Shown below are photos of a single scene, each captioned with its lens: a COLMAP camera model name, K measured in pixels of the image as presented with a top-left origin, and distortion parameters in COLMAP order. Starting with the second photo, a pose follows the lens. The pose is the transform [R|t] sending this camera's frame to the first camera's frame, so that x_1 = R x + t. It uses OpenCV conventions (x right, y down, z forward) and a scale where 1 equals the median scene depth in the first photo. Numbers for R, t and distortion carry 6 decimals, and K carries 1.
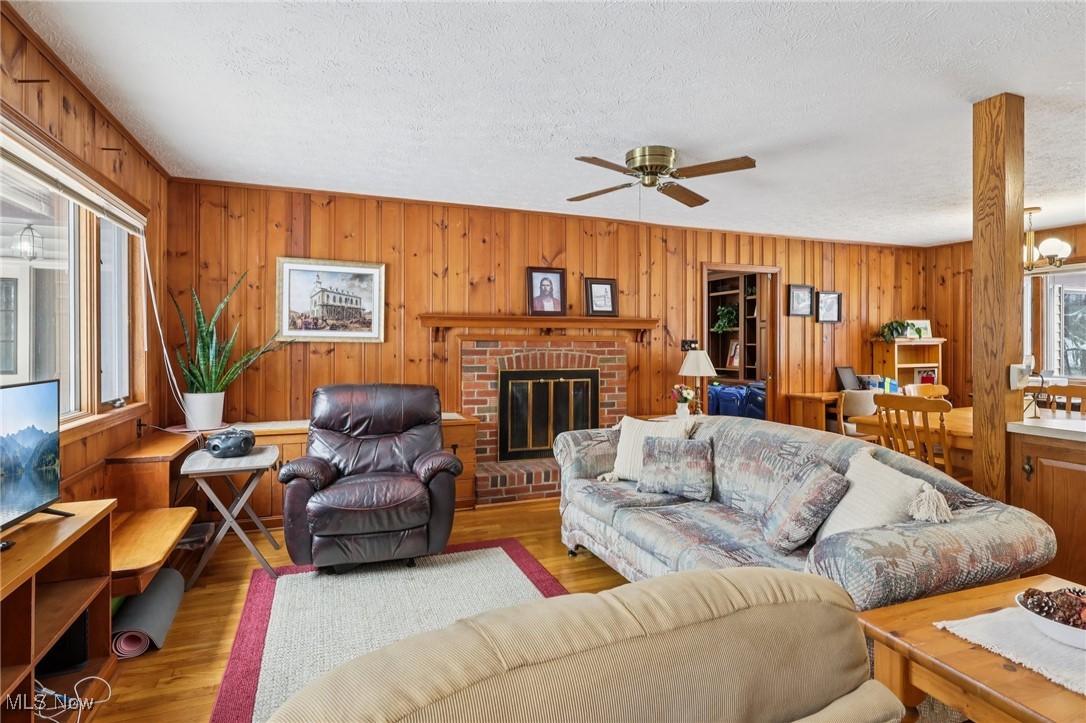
lens RADIAL K [[557.3, 0, 545.3], [0, 557.3, 344.2], [0, 0, 1]] dist [0.001288, 0.001449]
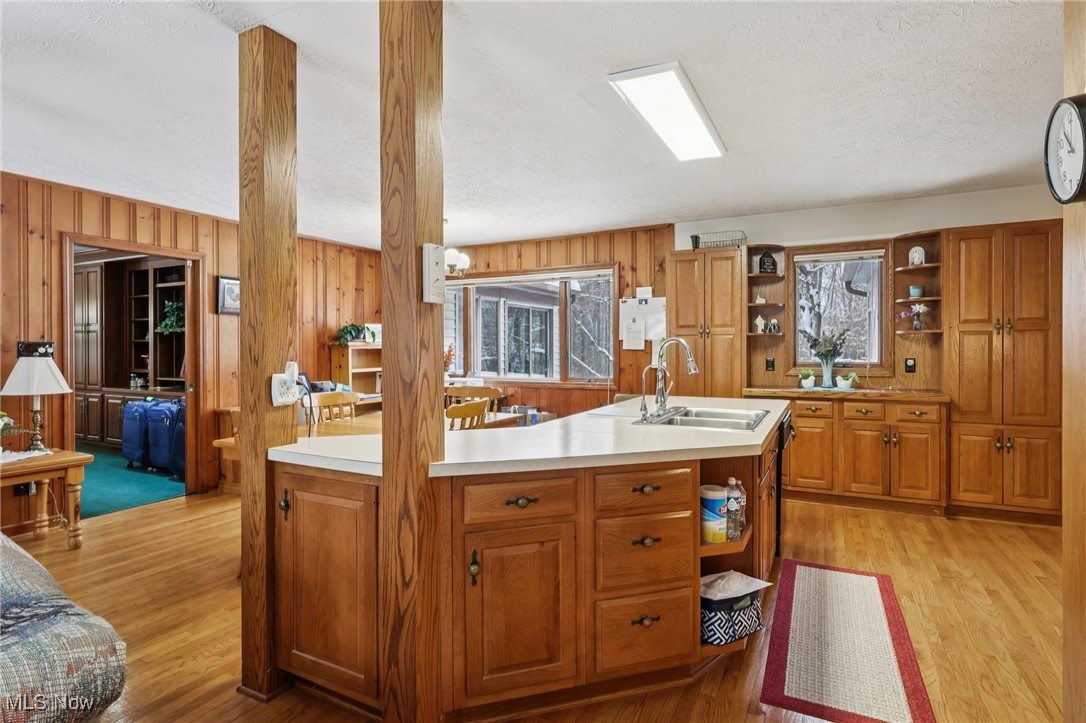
lens RADIAL K [[551.4, 0, 541.2], [0, 551.4, 351.5], [0, 0, 1]] dist [-0.004636, -0.000700]
pose [[0.753286, -0.003625, 0.657683, 0.301965], [-0.000559, 0.999981, 0.006152, -0.000349], [-0.657692, -0.005002, 0.753270, 0.082414]]
